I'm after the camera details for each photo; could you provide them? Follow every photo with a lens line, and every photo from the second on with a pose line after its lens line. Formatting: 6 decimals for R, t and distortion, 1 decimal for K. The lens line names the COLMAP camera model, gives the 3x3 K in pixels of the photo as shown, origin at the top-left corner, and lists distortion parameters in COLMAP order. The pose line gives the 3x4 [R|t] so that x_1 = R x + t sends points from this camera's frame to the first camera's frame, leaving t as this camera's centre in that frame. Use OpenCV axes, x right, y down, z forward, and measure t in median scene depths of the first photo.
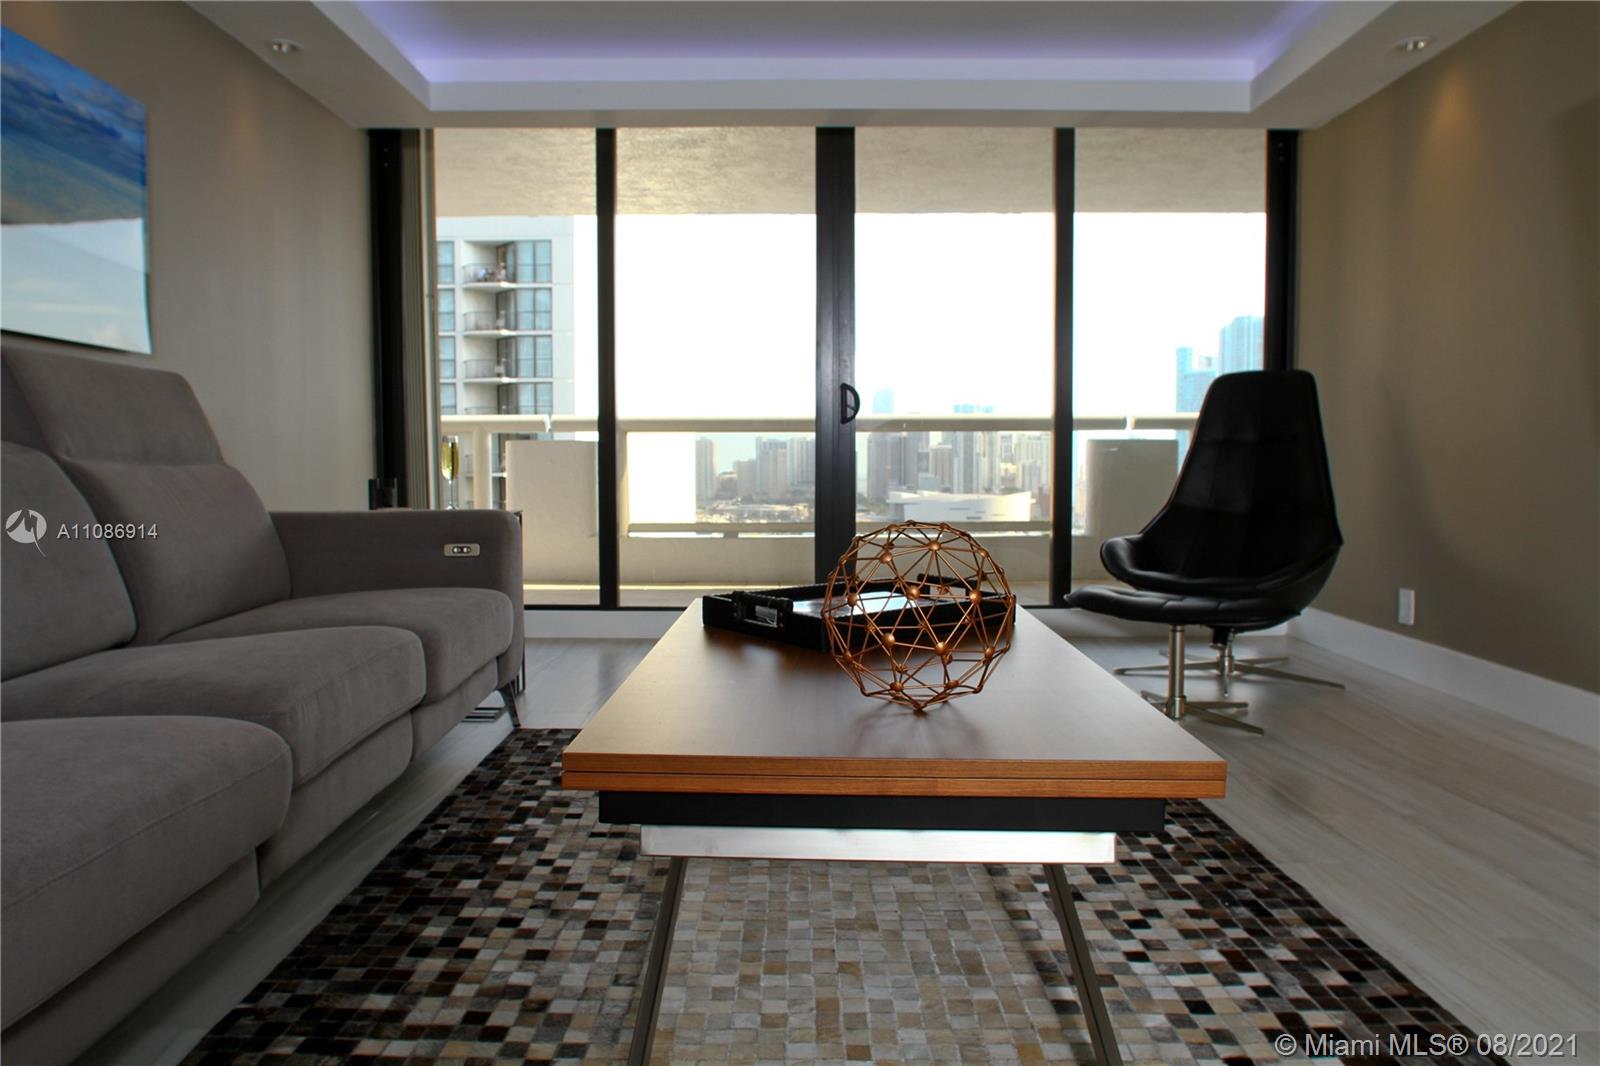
lens RADIAL K [[1029.8, 0, 811.9], [0, 1029.8, 535.3], [0, 0, 1]] dist [-0.049962, 0.031014]
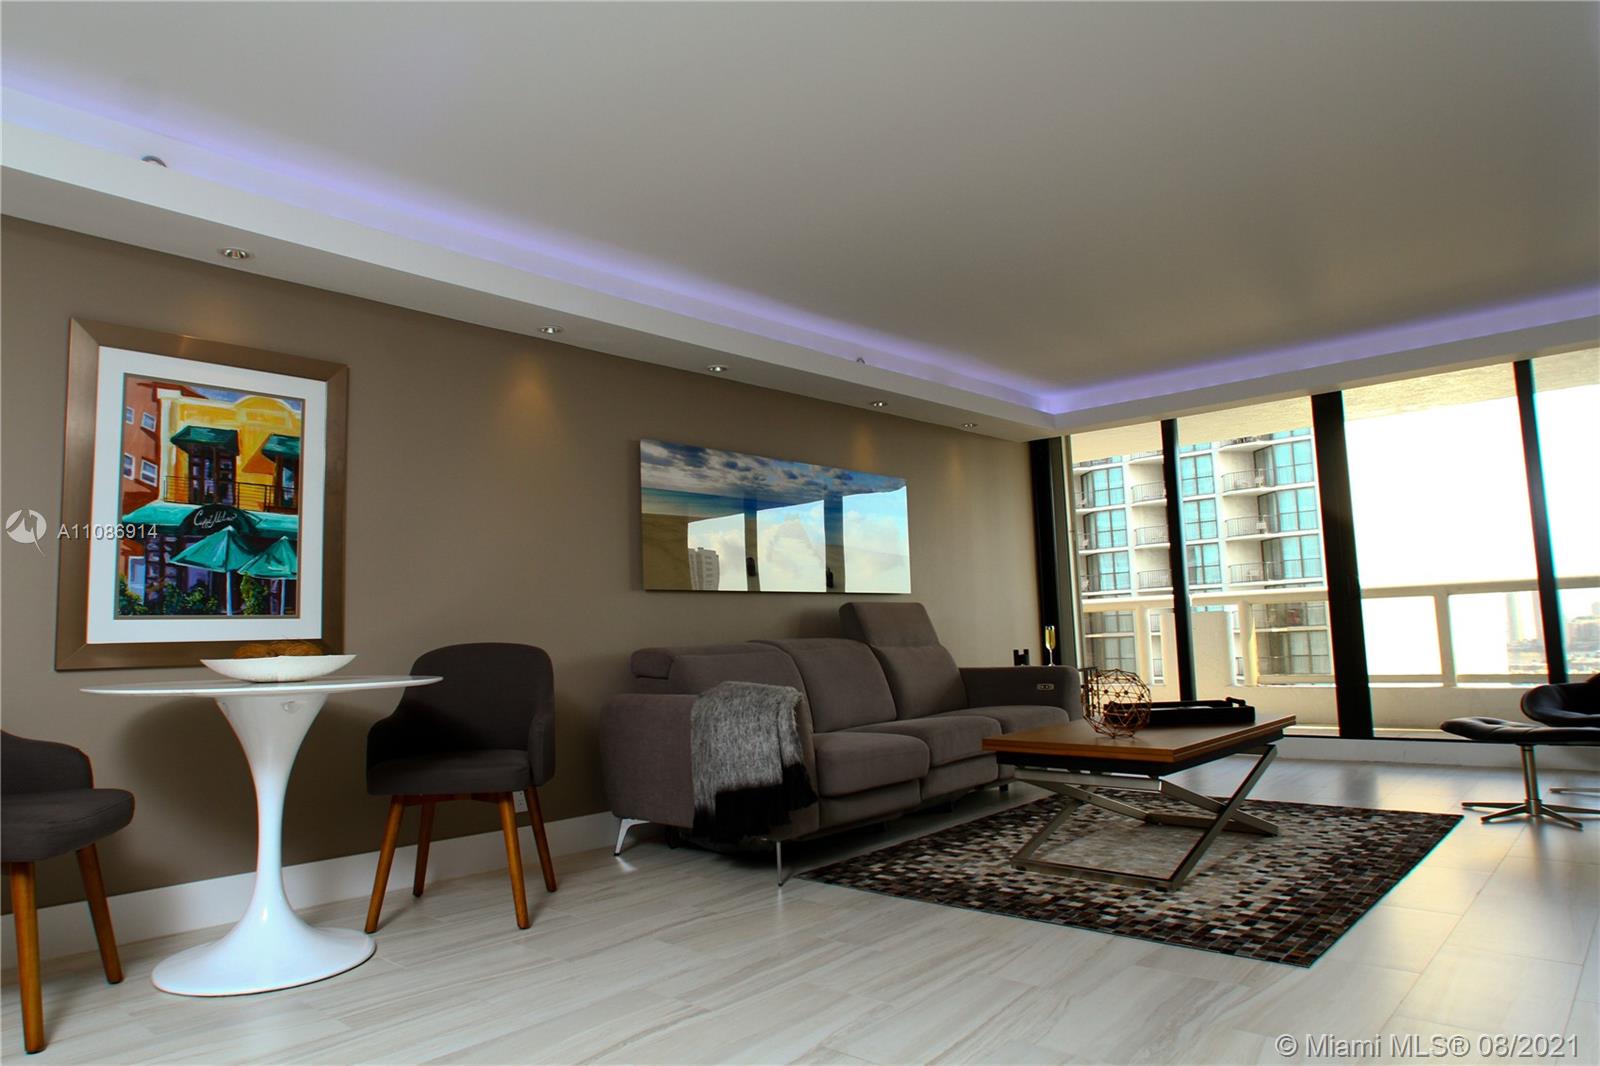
lens RADIAL K [[1029.8, 0, 800.7], [0, 1029.8, 532.0], [0, 0, 1]] dist [-0.049962, 0.031014]
pose [[0.738005, -0.095372, -0.668022, 1.000001], [-0.009872, 0.988330, -0.152009, 0.040058], [0.674723, 0.118778, 0.728451, -1.181699]]
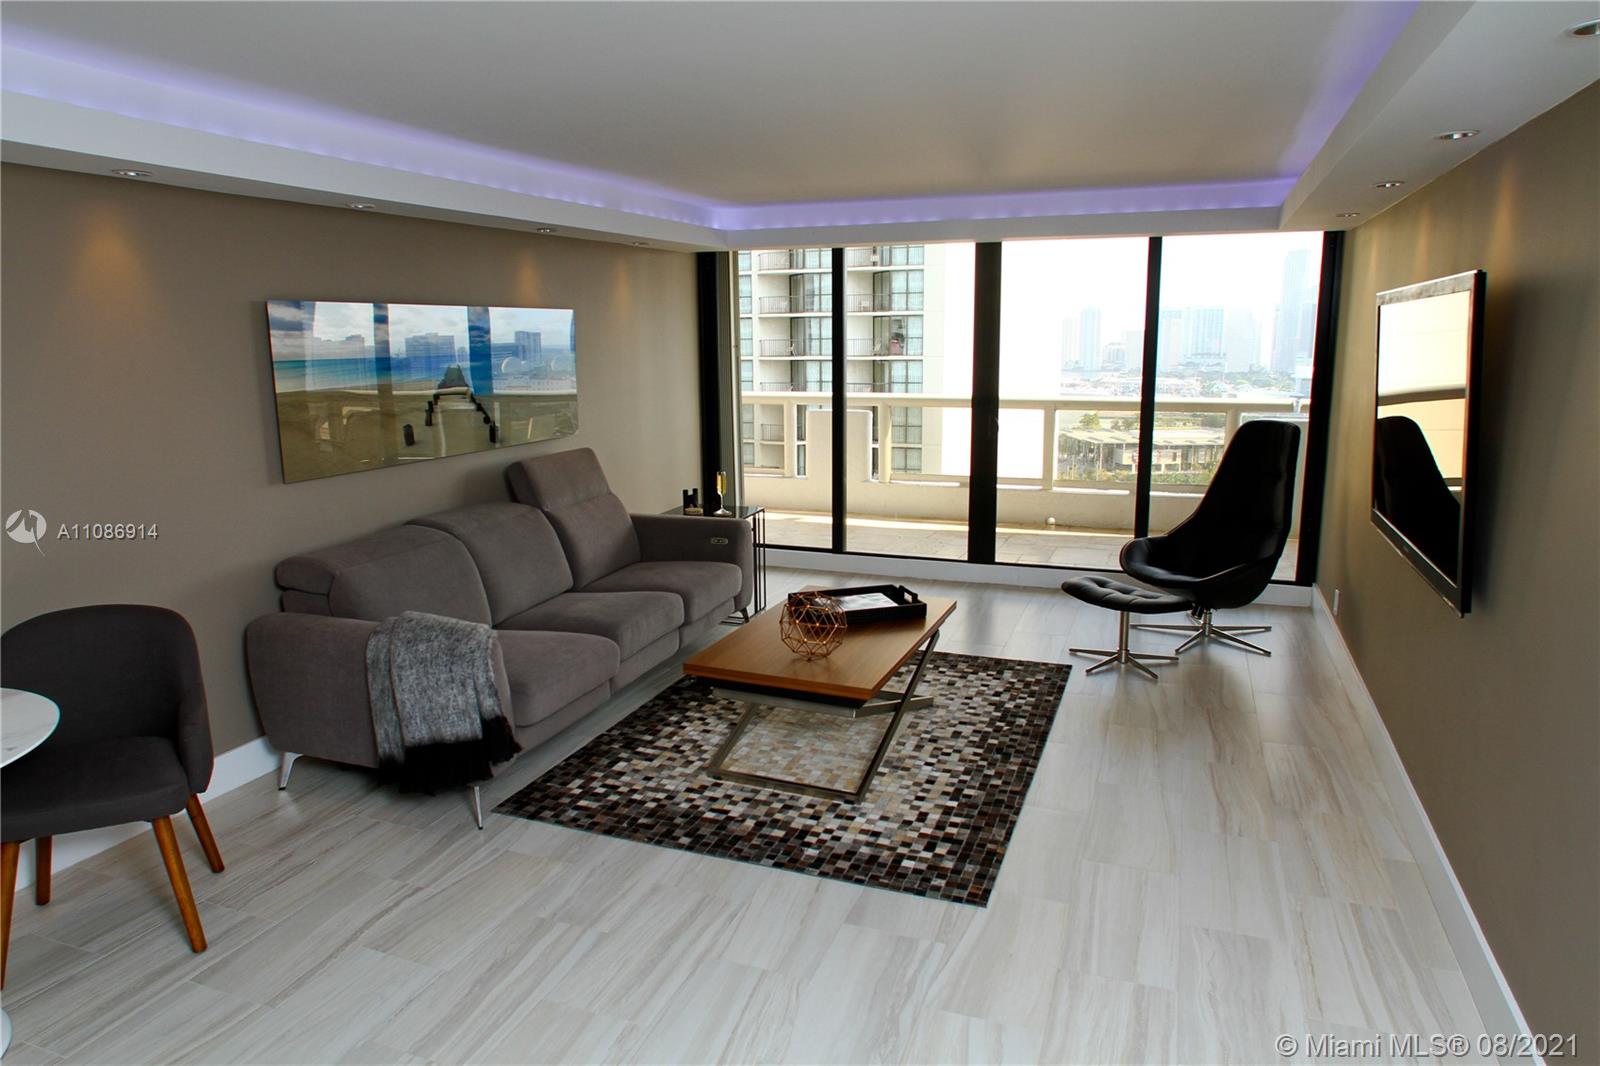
lens RADIAL K [[1029.8, 0, 802.3], [0, 1029.8, 524.3], [0, 0, 1]] dist [-0.049962, 0.031014]
pose [[0.930451, 0.056976, -0.361960, 0.806232], [-0.015476, 0.993066, 0.116536, -0.388932], [0.366090, -0.102829, 0.924881, -1.179633]]
